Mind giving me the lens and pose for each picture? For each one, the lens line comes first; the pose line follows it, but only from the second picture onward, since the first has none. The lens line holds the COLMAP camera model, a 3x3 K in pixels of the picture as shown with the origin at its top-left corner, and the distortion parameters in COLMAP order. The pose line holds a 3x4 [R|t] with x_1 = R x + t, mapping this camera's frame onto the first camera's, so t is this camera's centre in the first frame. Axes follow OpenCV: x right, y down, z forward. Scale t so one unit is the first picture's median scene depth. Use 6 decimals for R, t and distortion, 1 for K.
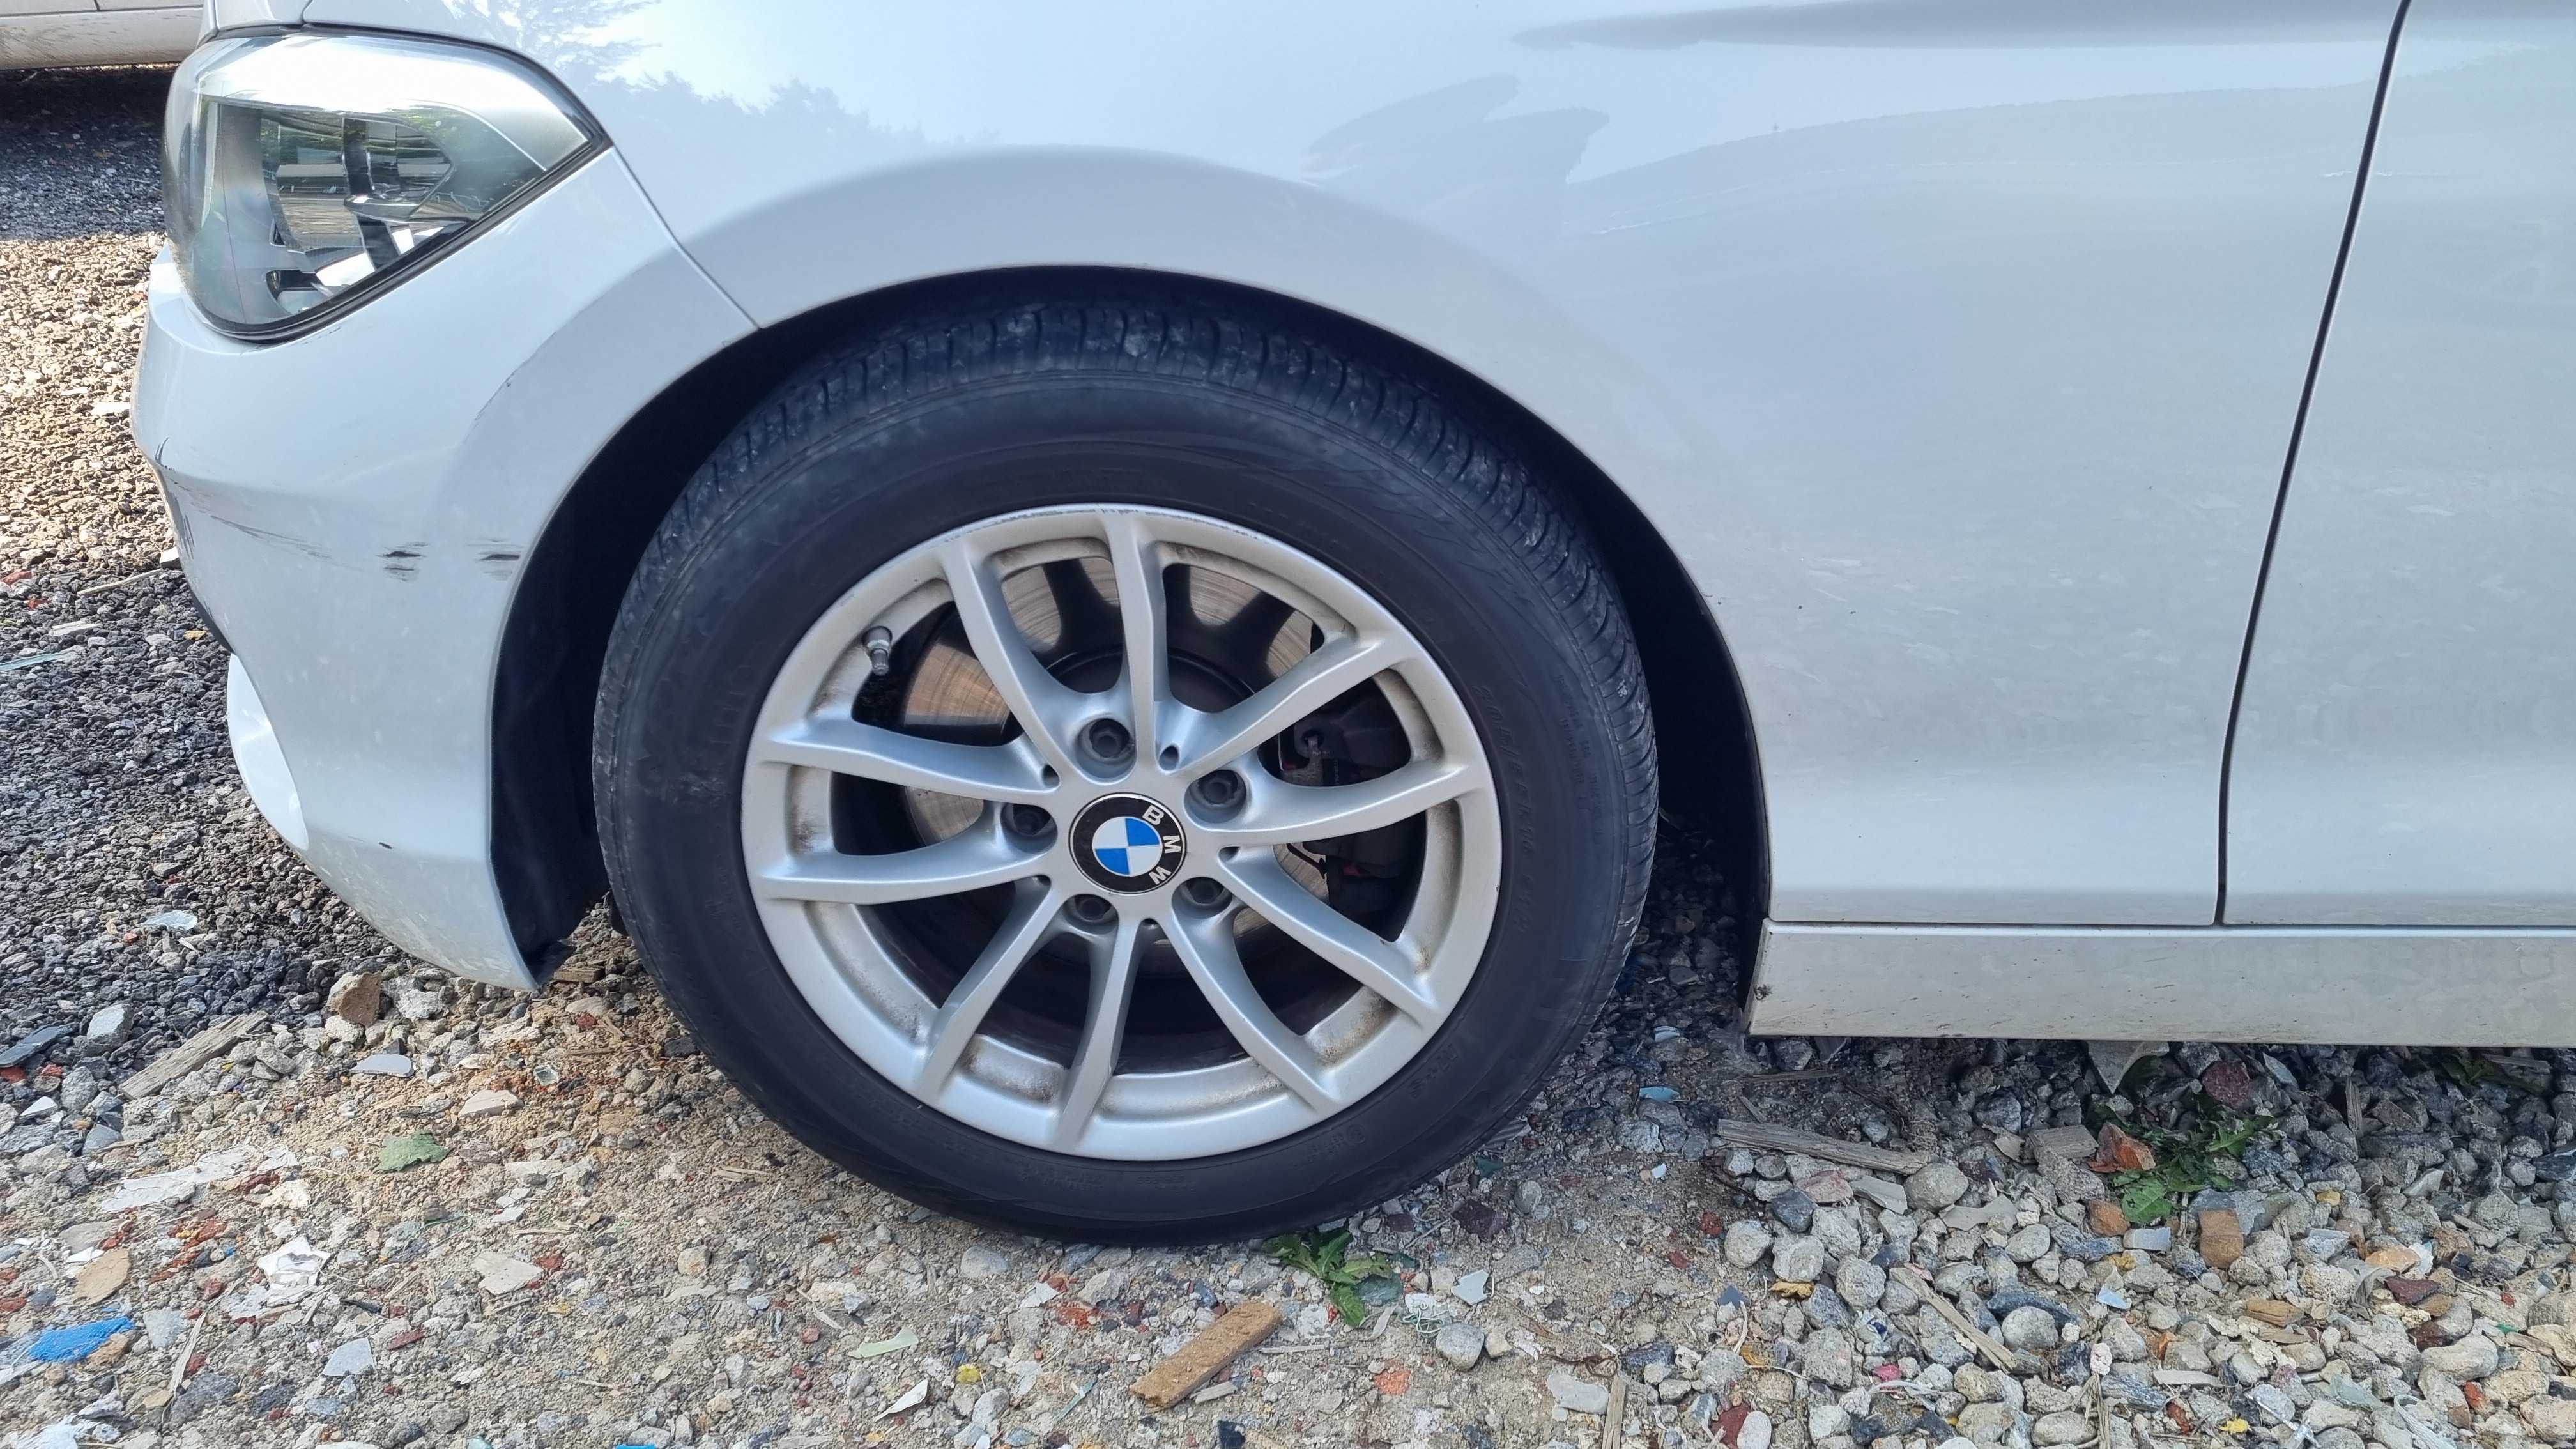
lens RADIAL K [[1970.7, 0, 1289.5], [0, 1970.7, 709.5], [0, 0, 1]] dist [0.073529, -0.046075]
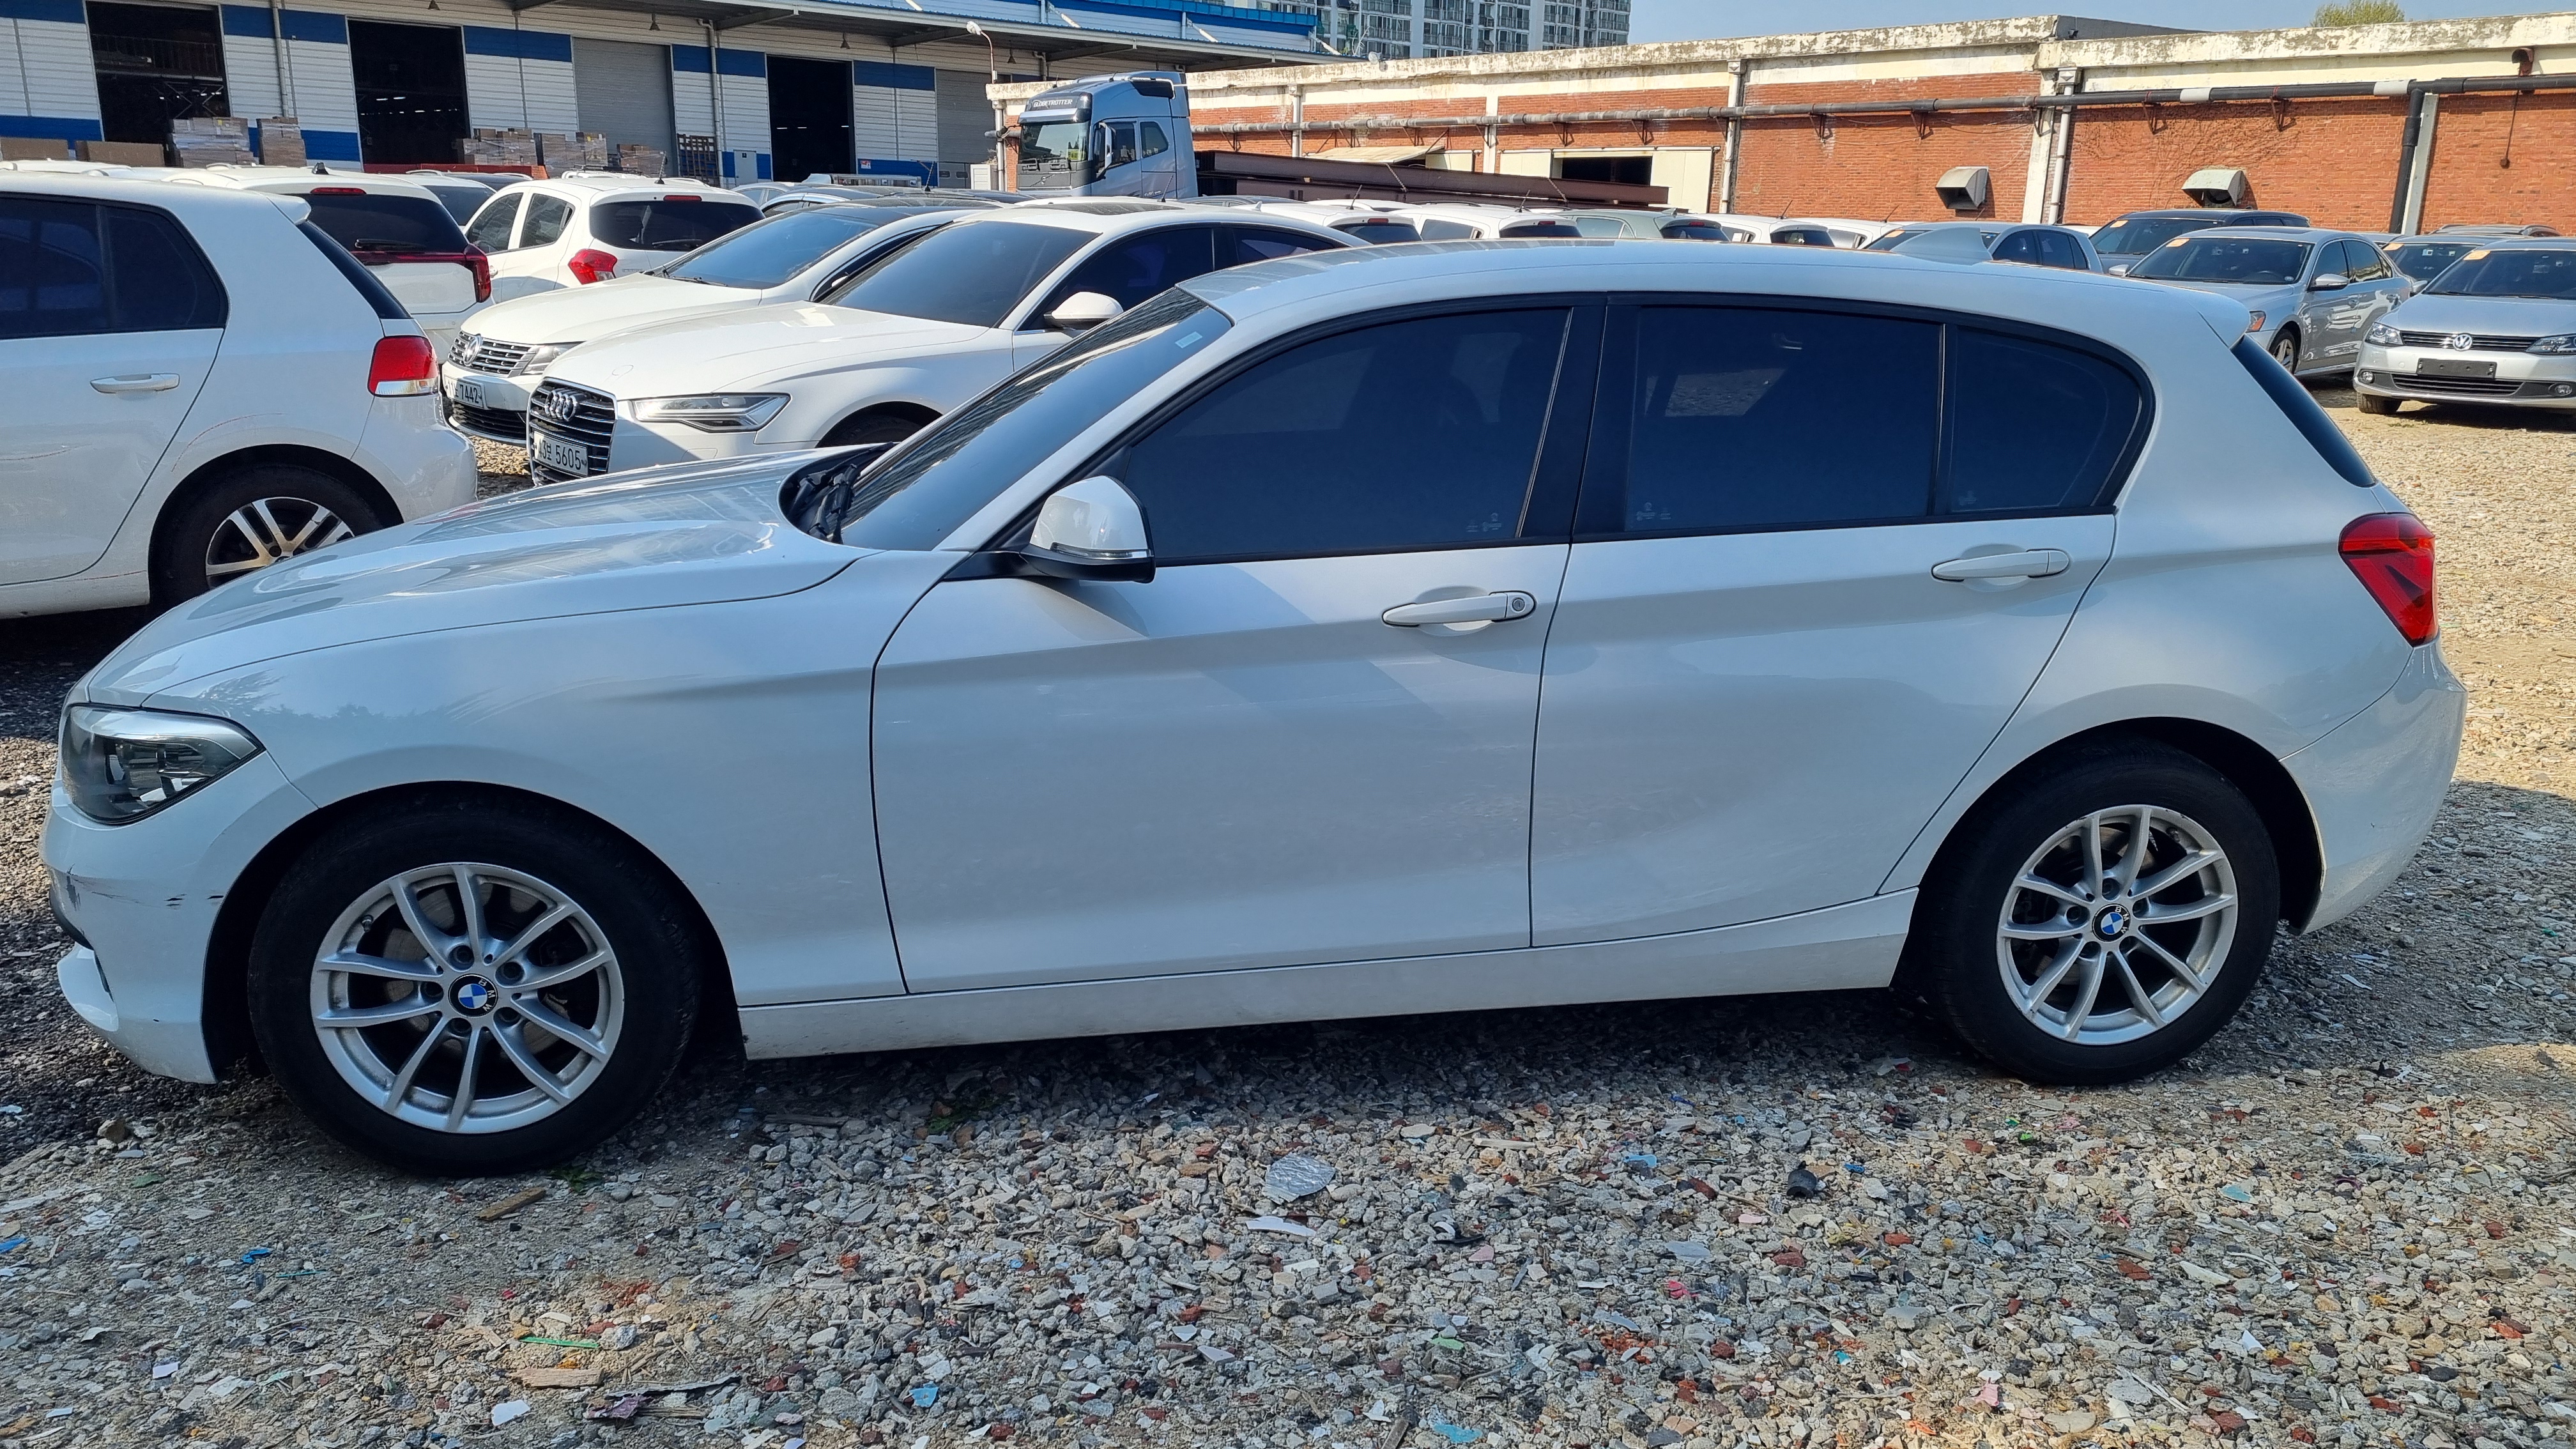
lens RADIAL K [[1970.7, 0, 1285.0], [0, 1970.7, 697.9], [0, 0, 1]] dist [0.073529, -0.046075]
pose [[0.983001, -0.048717, 0.177020, 0.488709], [0.084503, 0.976012, -0.200647, 0.284672], [-0.162999, 0.212195, 0.963537, -1.662373]]
